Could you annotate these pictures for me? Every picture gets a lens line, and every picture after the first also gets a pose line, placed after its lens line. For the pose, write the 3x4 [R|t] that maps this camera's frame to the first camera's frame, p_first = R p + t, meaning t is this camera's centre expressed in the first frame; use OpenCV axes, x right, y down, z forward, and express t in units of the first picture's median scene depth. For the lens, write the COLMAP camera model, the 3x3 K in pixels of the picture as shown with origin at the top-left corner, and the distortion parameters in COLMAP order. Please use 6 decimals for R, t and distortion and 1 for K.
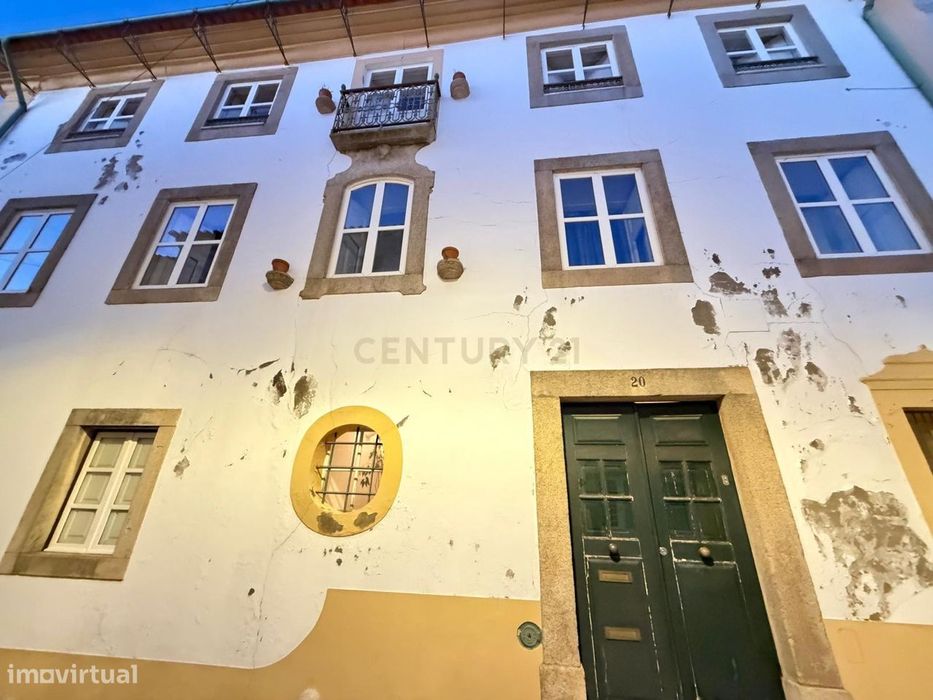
lens RADIAL K [[370.9, 0, 463.9], [0, 370.9, 350.9], [0, 0, 1]] dist [-0.000013, -0.000218]
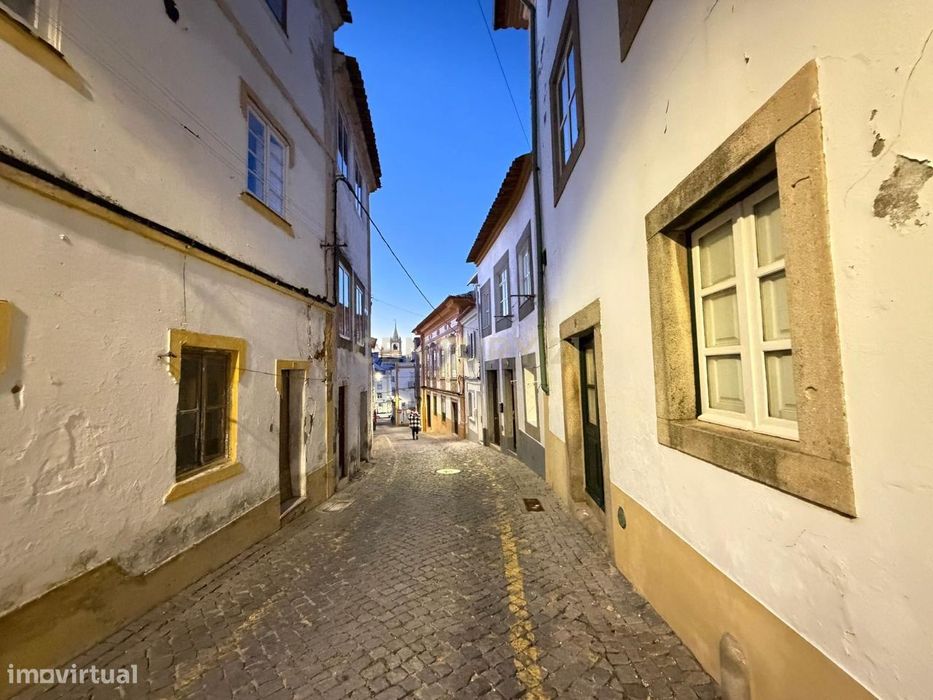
lens RADIAL K [[370.9, 0, 463.9], [0, 370.9, 350.9], [0, 0, 1]] dist [-0.000013, -0.000218]
pose [[0.062071, -0.090139, -0.993993, -0.511002], [0.431550, 0.900429, -0.054705, 0.293109], [0.899951, -0.425562, 0.094789, 0.620511]]
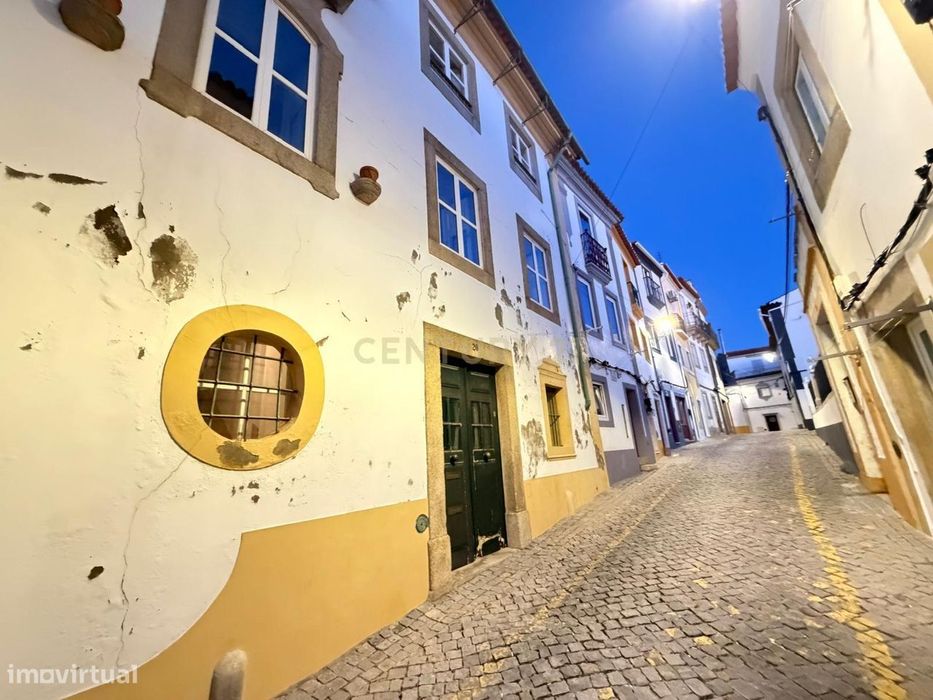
lens RADIAL K [[370.9, 0, 463.9], [0, 370.9, 350.9], [0, 0, 1]] dist [-0.000013, -0.000218]
pose [[0.506357, 0.174534, 0.844476, -0.720759], [-0.280072, 0.959498, -0.030372, 0.142863], [-0.815574, -0.221136, 0.534731, 0.245367]]
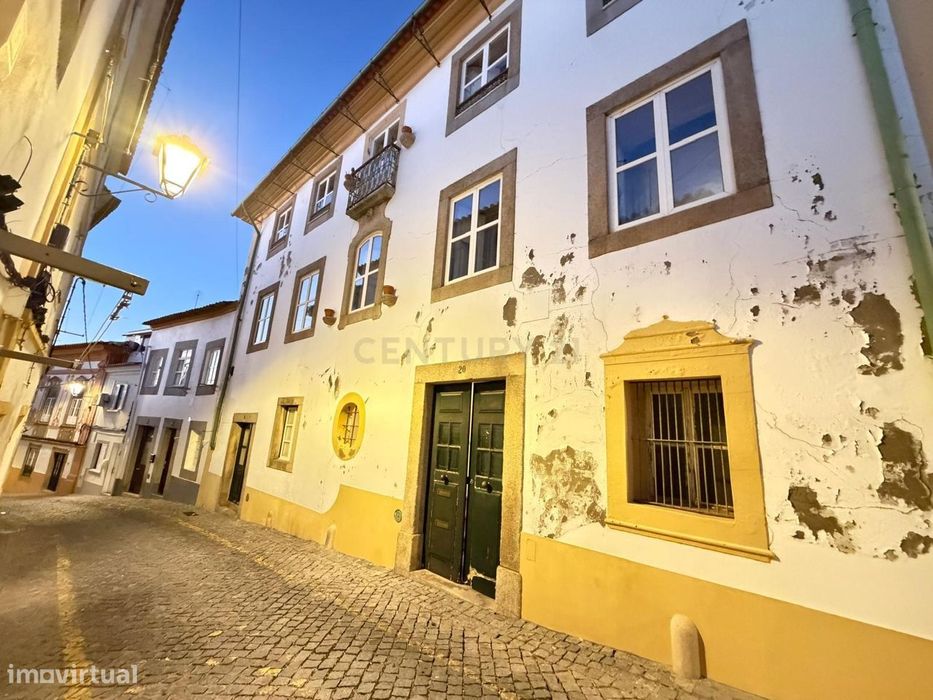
lens RADIAL K [[370.9, 0, 463.9], [0, 370.9, 350.9], [0, 0, 1]] dist [-0.000013, -0.000218]
pose [[0.813183, -0.109042, -0.571702, 1.212292], [0.199784, 0.974904, 0.098226, -0.116618], [0.546644, -0.194093, 0.814560, -0.128401]]
